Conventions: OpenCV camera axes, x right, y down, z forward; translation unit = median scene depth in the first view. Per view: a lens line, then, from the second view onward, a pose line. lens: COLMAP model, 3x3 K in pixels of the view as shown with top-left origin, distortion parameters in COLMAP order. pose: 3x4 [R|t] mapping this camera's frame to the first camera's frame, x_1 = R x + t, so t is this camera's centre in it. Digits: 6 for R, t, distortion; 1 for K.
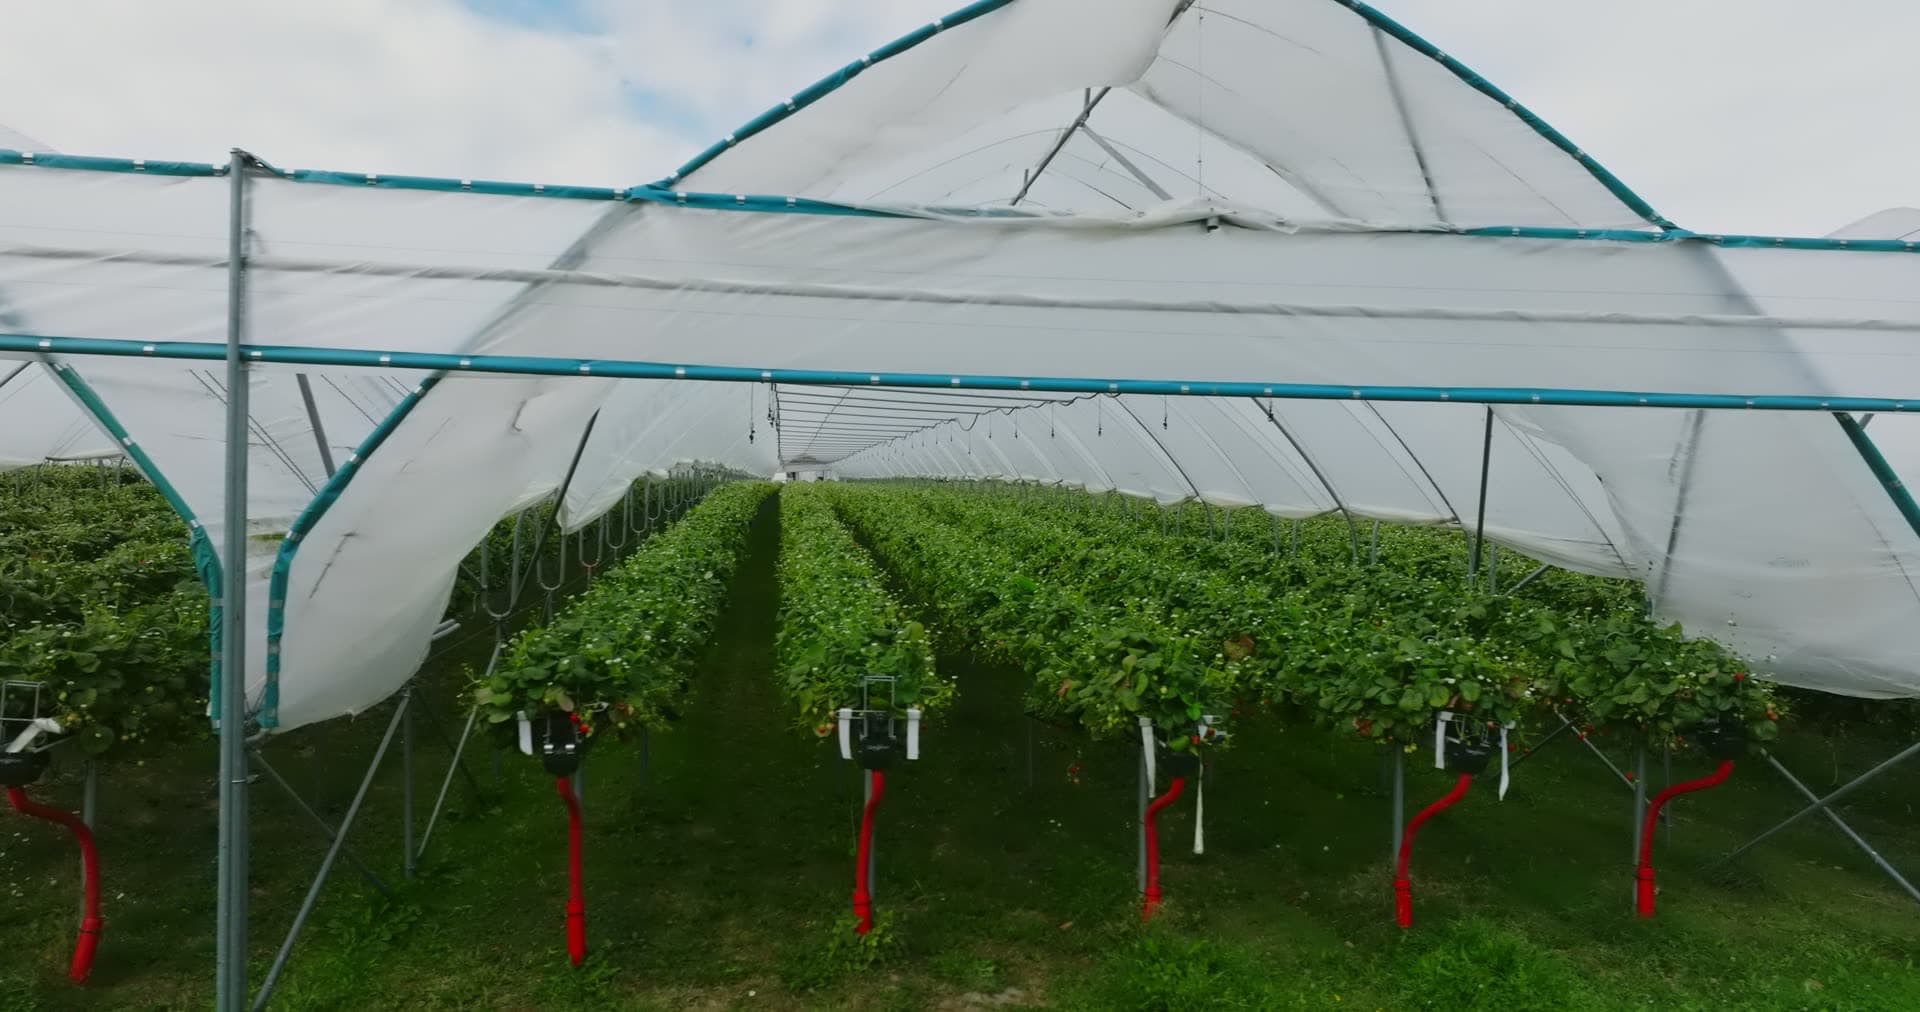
lens RADIAL K [[1344.3, 0, 960.0], [0, 1344.3, 506.0], [0, 0, 1]] dist [0.001536, 0.008007]
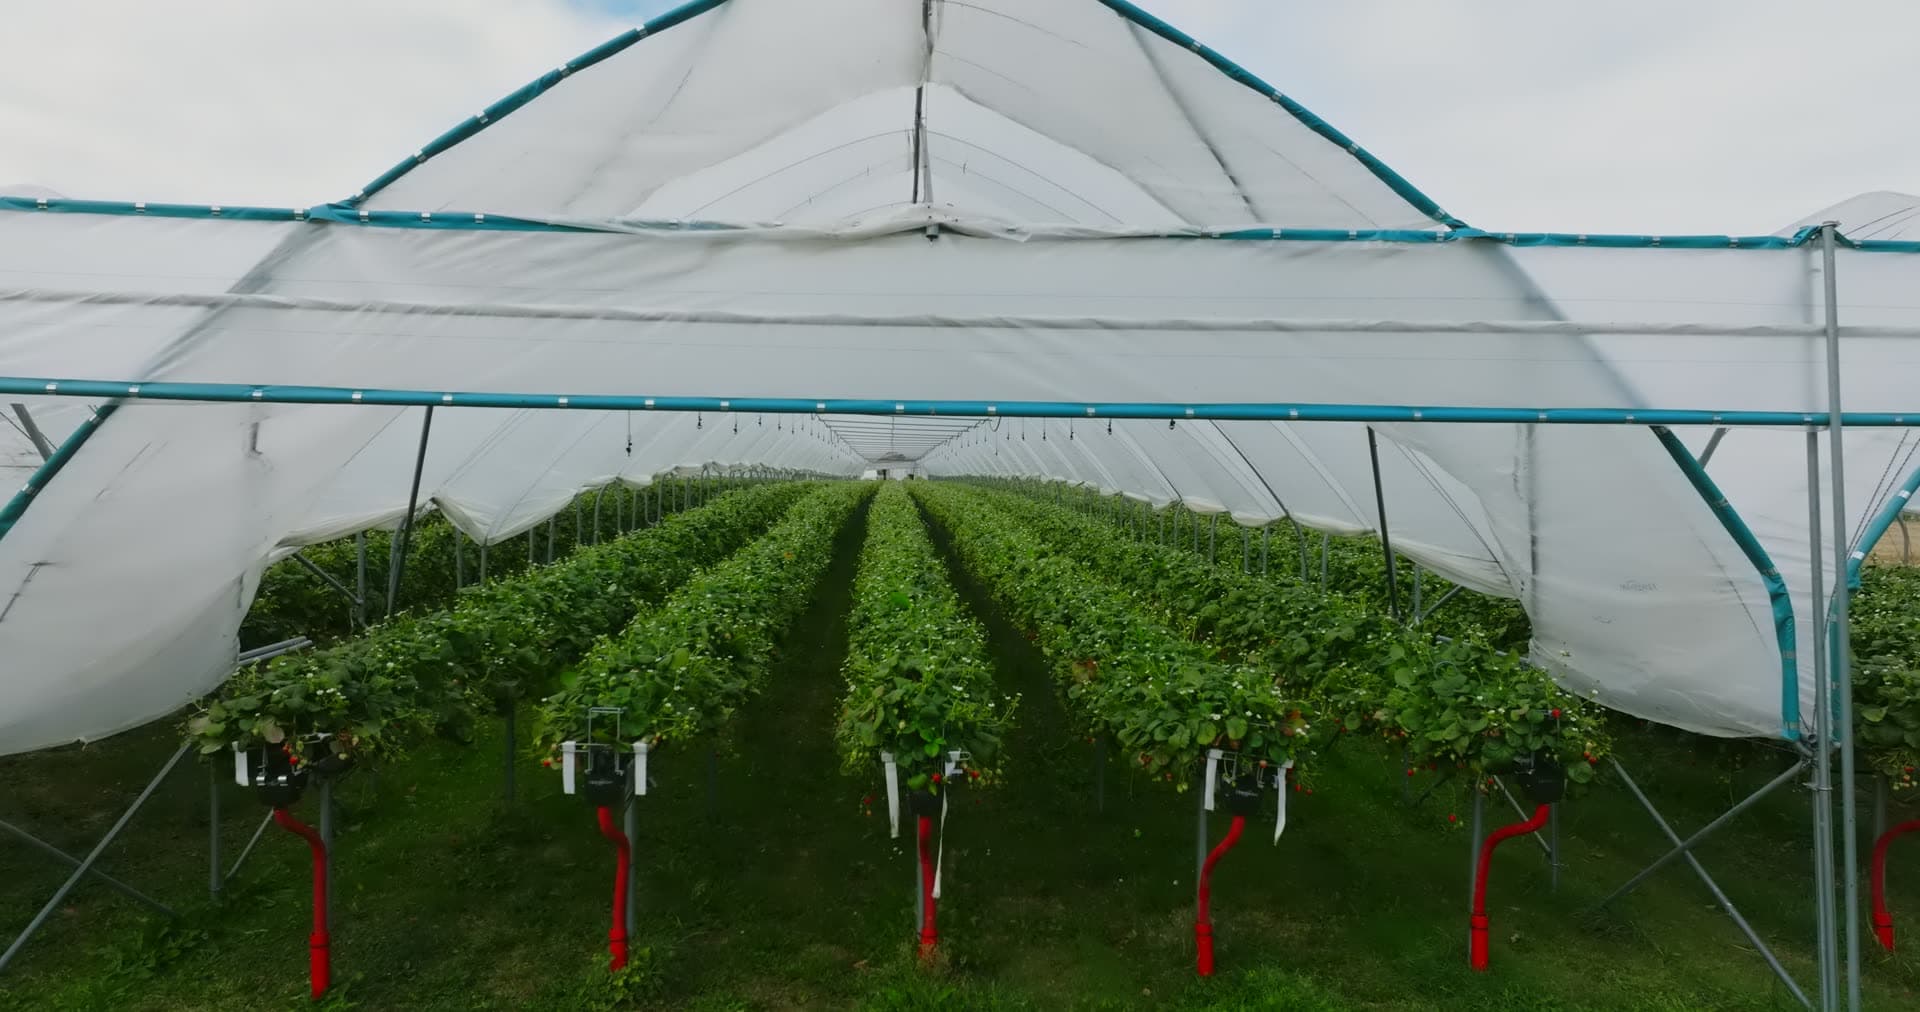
lens RADIAL K [[1344.3, 0, 960.0], [0, 1344.3, 506.0], [0, 0, 1]] dist [0.001536, 0.008007]
pose [[0.997043, -0.002881, -0.076789, 0.262412], [0.003089, 0.999992, 0.002595, -0.019440], [0.076781, -0.002825, 0.997044, 0.057995]]
